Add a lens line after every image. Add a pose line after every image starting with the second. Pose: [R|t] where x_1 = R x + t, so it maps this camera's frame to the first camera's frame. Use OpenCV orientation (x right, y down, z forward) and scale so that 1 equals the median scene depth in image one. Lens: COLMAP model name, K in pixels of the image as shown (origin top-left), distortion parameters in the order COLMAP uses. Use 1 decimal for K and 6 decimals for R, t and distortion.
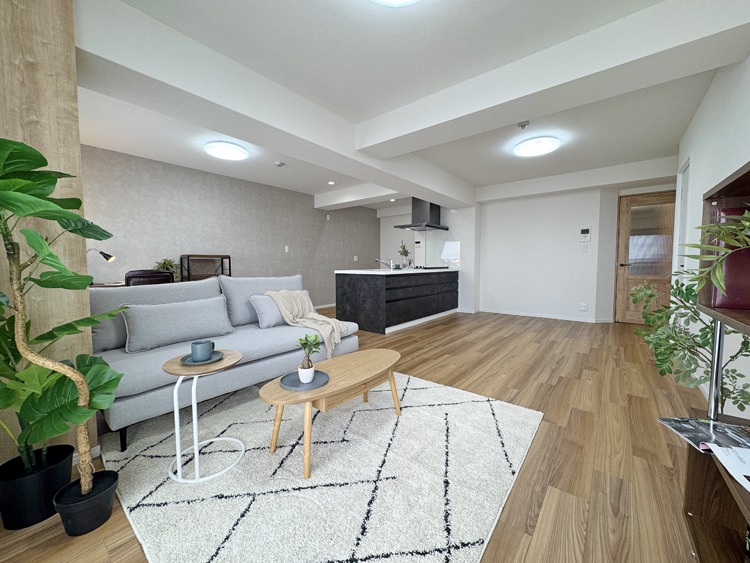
lens RADIAL K [[297.9, 0, 375.8], [0, 297.9, 280.9], [0, 0, 1]] dist [-0.002059, 0.000444]
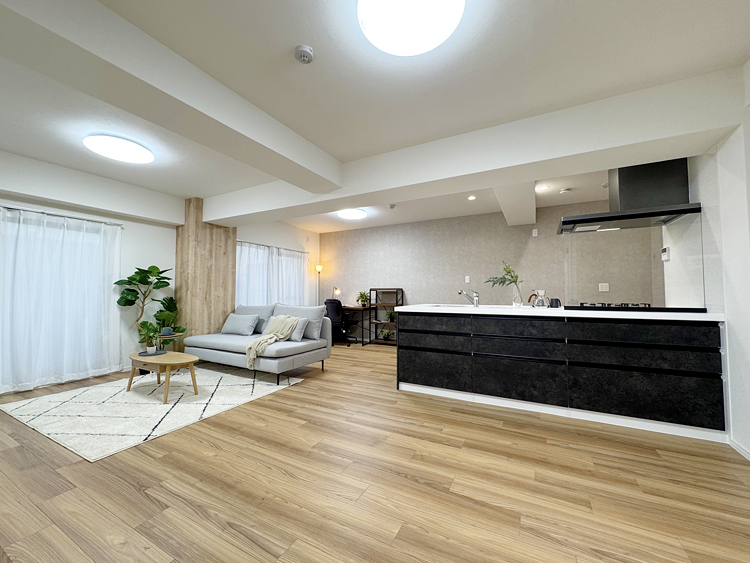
lens RADIAL K [[297.9, 0, 376.4], [0, 297.9, 283.3], [0, 0, 1]] dist [-0.002059, 0.000444]
pose [[0.190056, -0.028245, -0.981367, 0.696299], [-0.055742, 0.997663, -0.039510, -0.053801], [0.980189, 0.062213, 0.188038, 0.695953]]
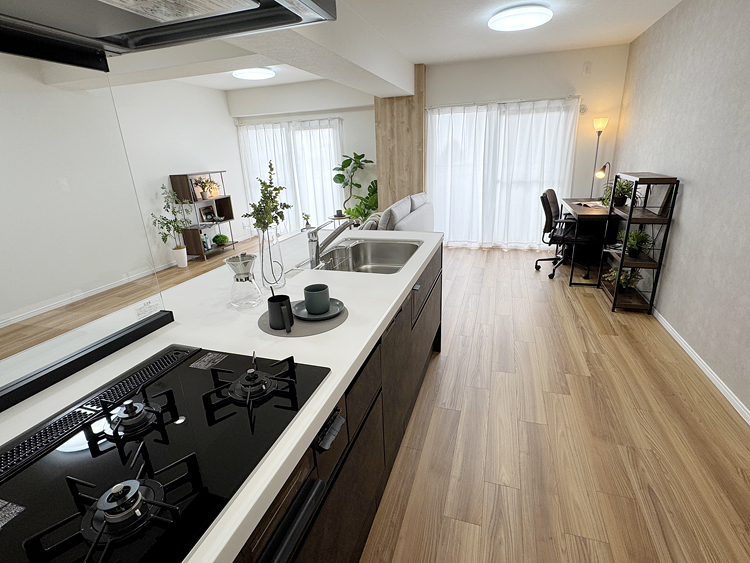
lens RADIAL K [[378.3, 0, 374.8], [0, 378.3, 280.9], [0, 0, 1]] dist [0.000332, 0.000228]
pose [[-0.933066, 0.158763, -0.322772, 0.134951], [0.026705, 0.925423, 0.377994, -0.177761], [0.358712, 0.344074, -0.867720, 1.452497]]
